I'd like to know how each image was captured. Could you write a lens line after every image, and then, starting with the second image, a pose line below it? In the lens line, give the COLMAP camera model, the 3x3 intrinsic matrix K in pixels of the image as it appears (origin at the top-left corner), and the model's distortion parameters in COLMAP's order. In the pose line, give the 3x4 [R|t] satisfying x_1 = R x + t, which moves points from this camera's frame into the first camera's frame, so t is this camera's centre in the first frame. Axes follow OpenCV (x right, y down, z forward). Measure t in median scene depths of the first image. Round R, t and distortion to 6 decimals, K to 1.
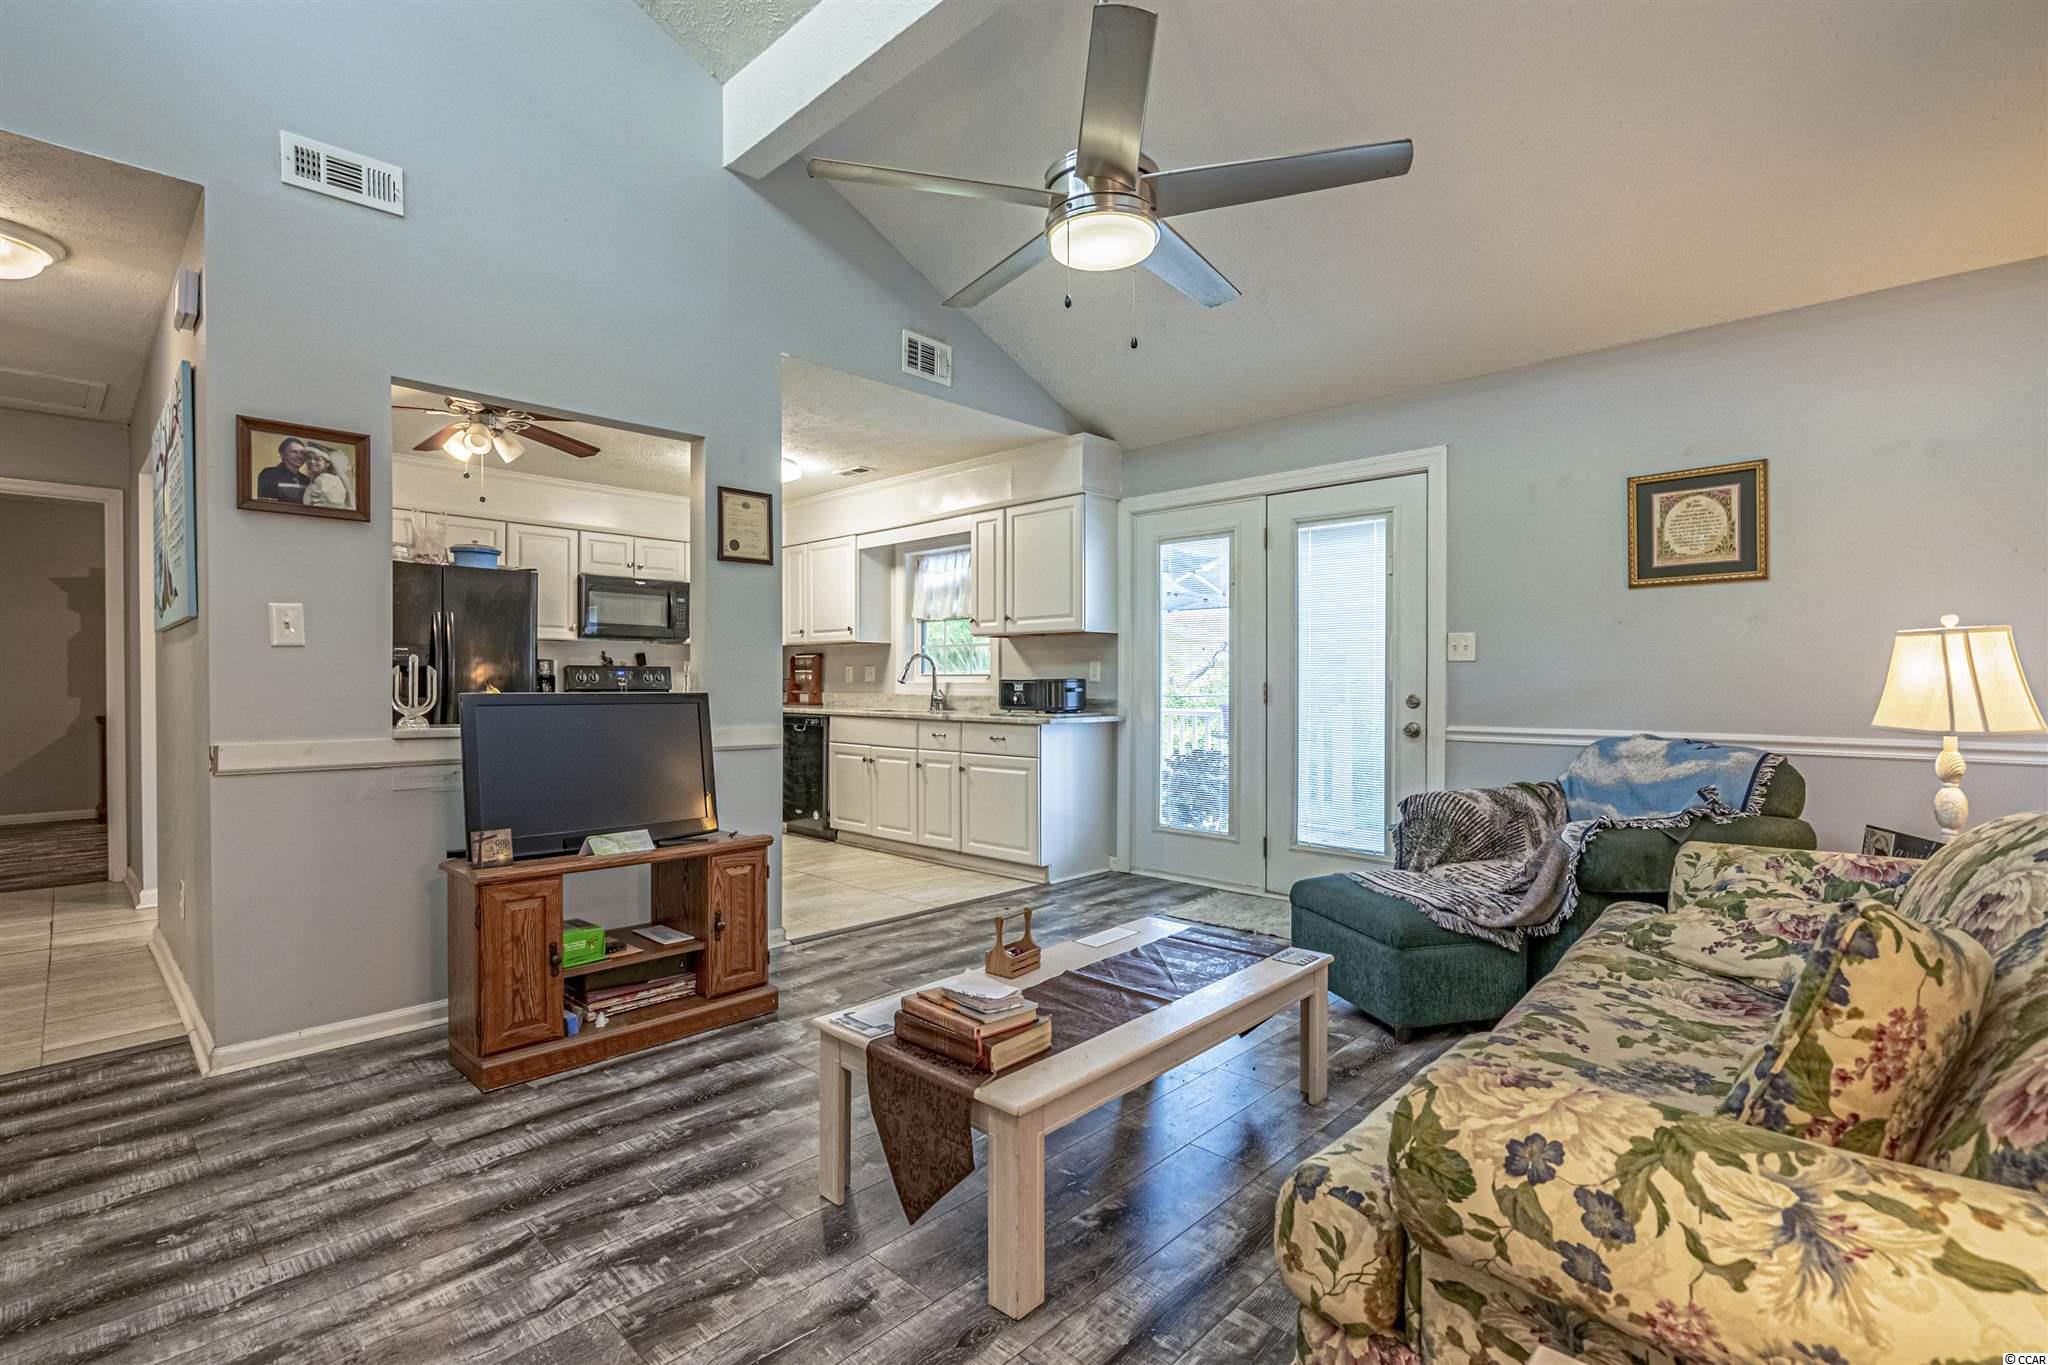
lens RADIAL K [[937.7, 0, 1024.8], [0, 937.7, 684.9], [0, 0, 1]] dist [-0.006572, 0.000476]
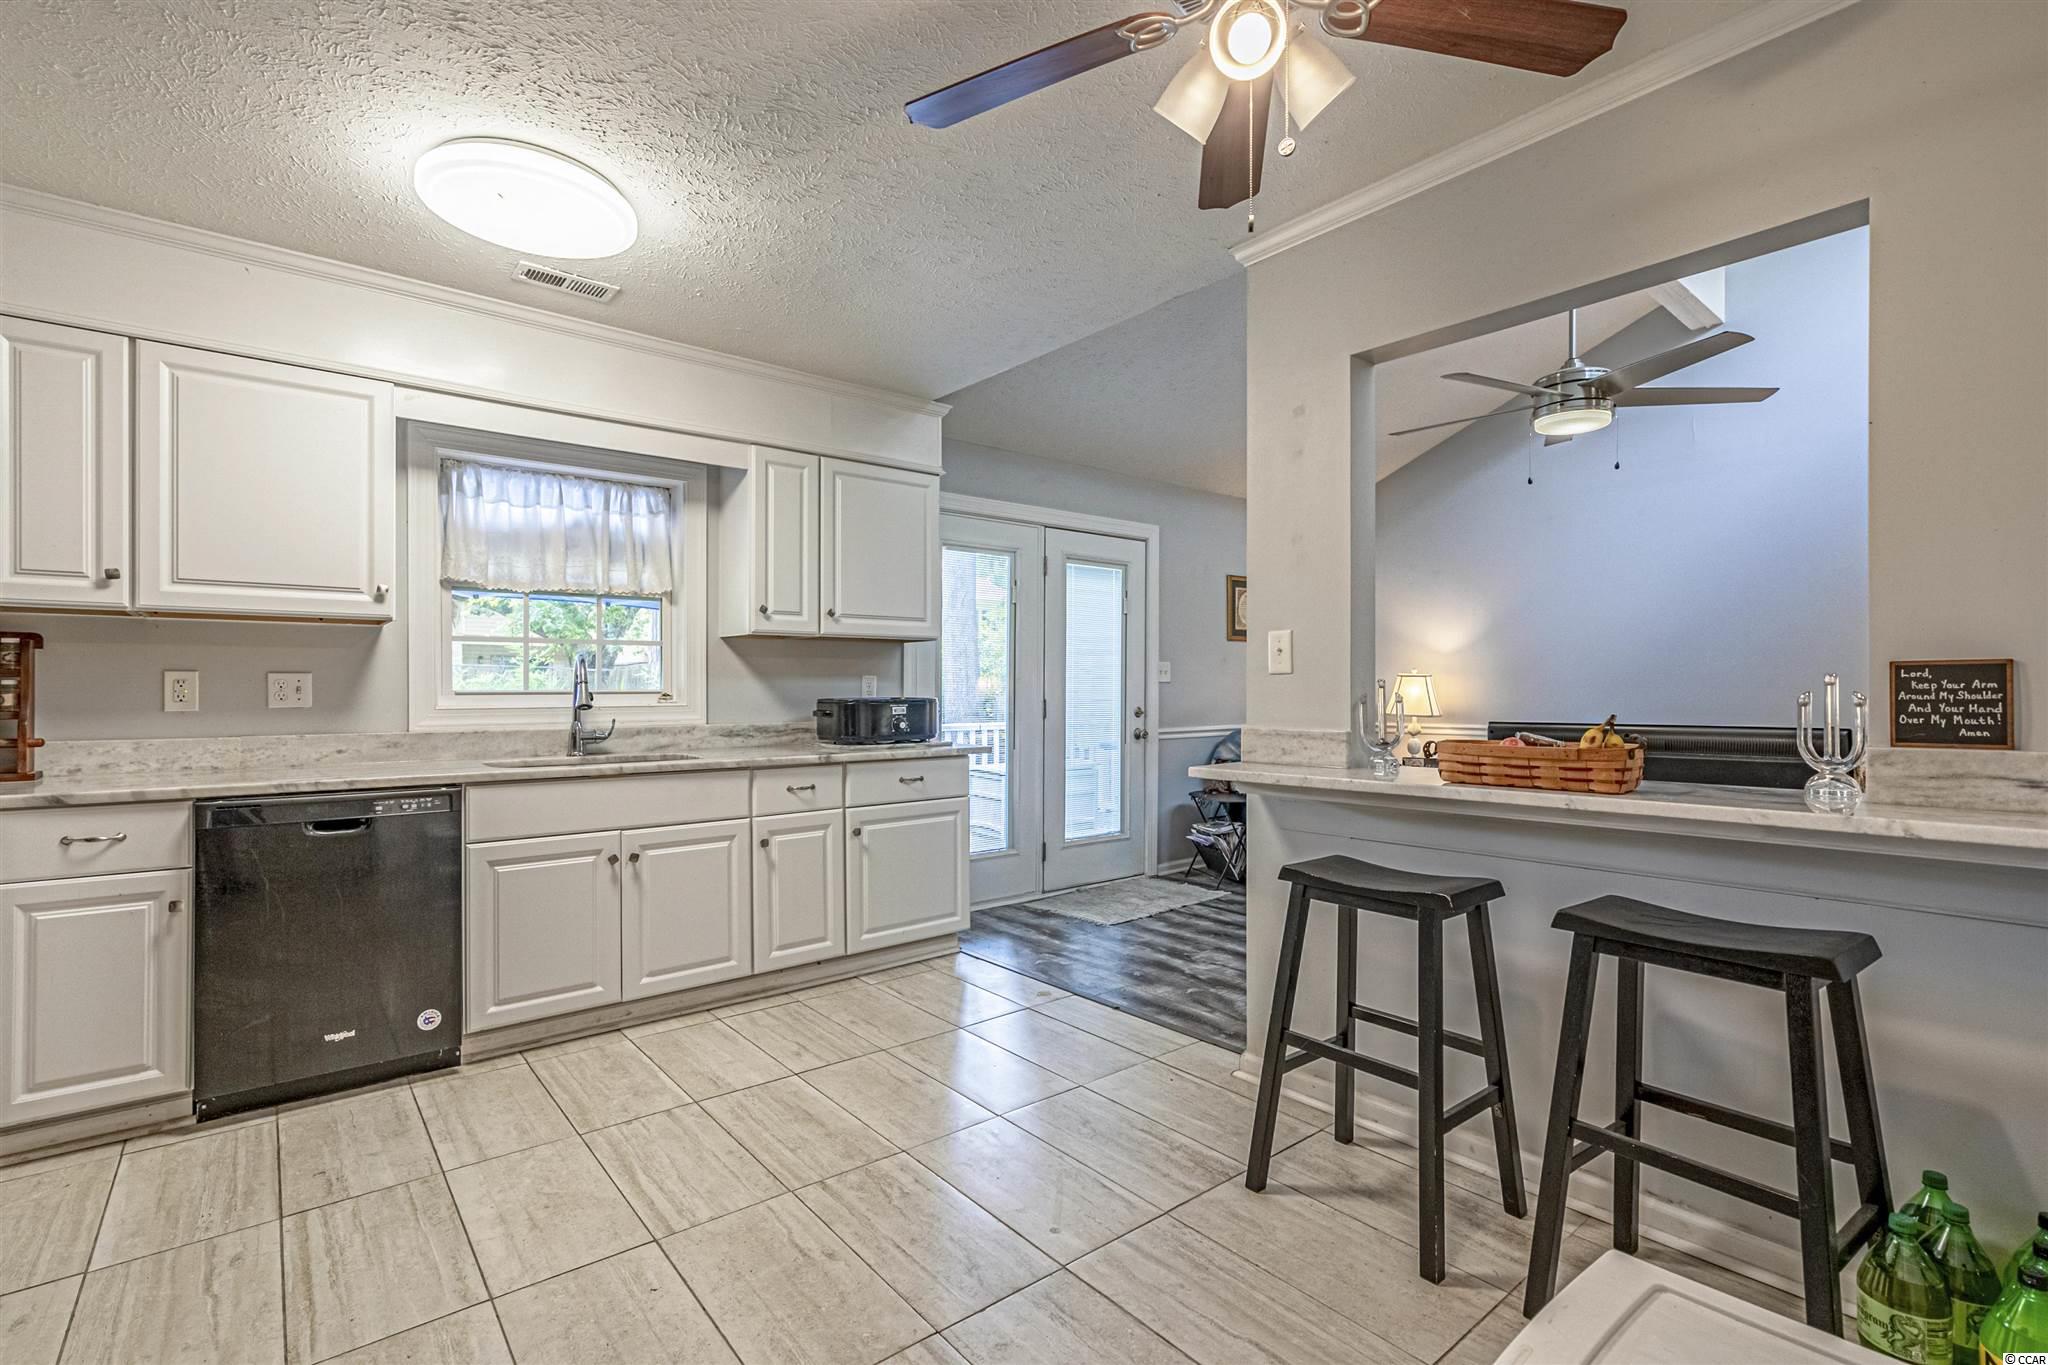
lens RADIAL K [[934.6, 0, 1021.7], [0, 934.6, 688.6], [0, 0, 1]] dist [-0.010767, 0.004382]
pose [[0.118022, -0.001741, 0.993009, -0.934474], [0.006454, 0.999979, 0.000987, -0.018367], [-0.992990, 0.006293, 0.118031, 1.029529]]
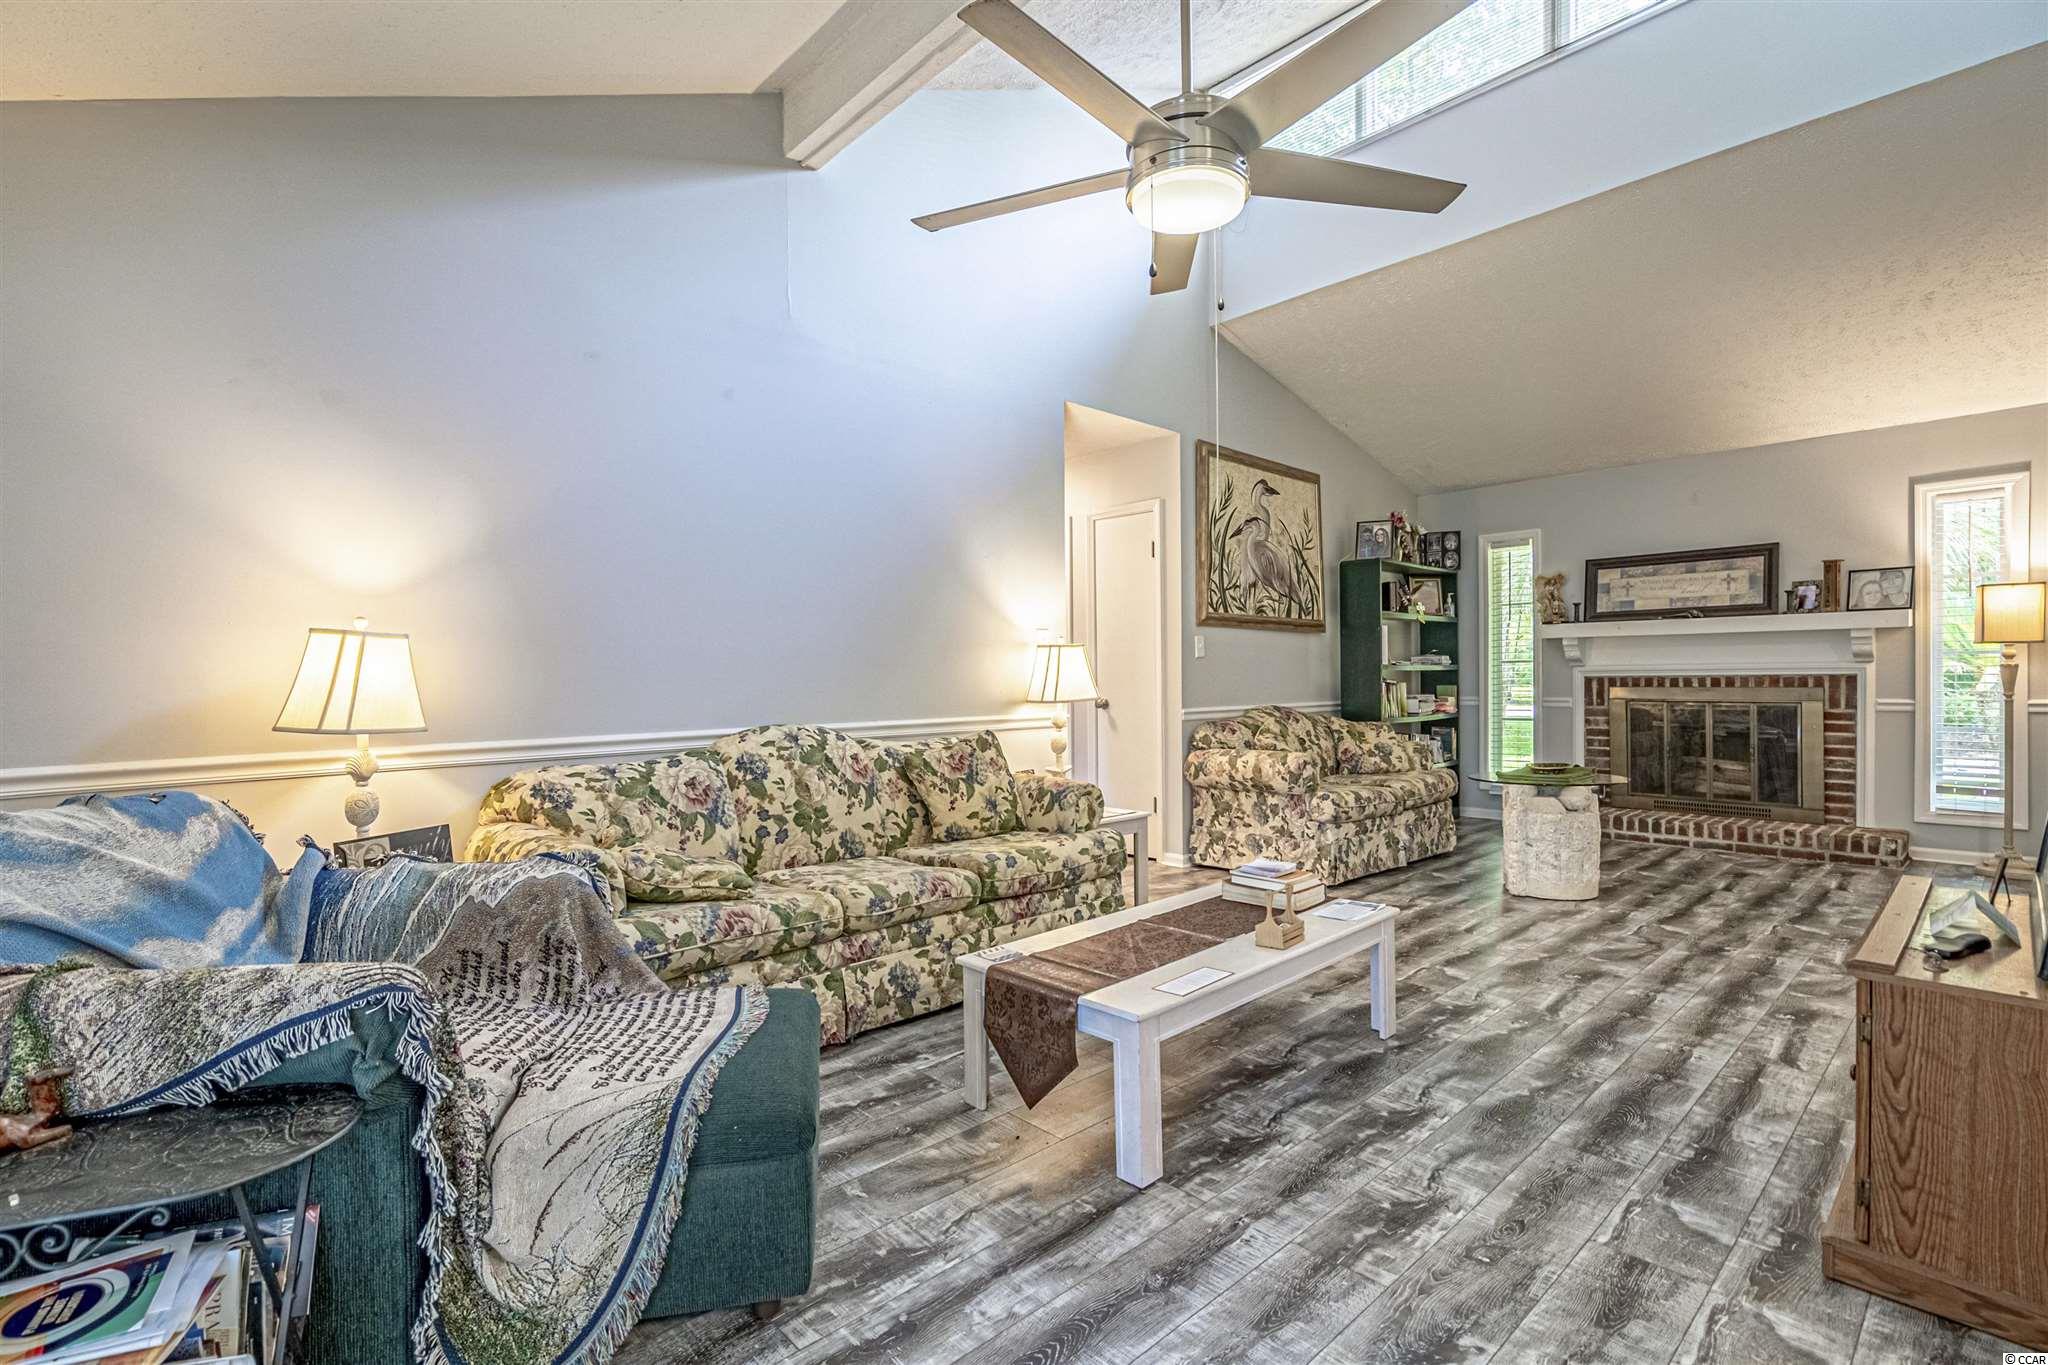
lens RADIAL K [[944.8, 0, 1024.3], [0, 944.8, 689.3], [0, 0, 1]] dist [-0.007809, 0.001245]
pose [[-0.997927, 0.013537, 0.062911, 0.114718], [0.014813, 0.999693, 0.019864, -0.003871], [-0.062623, 0.020755, -0.997821, 1.160518]]
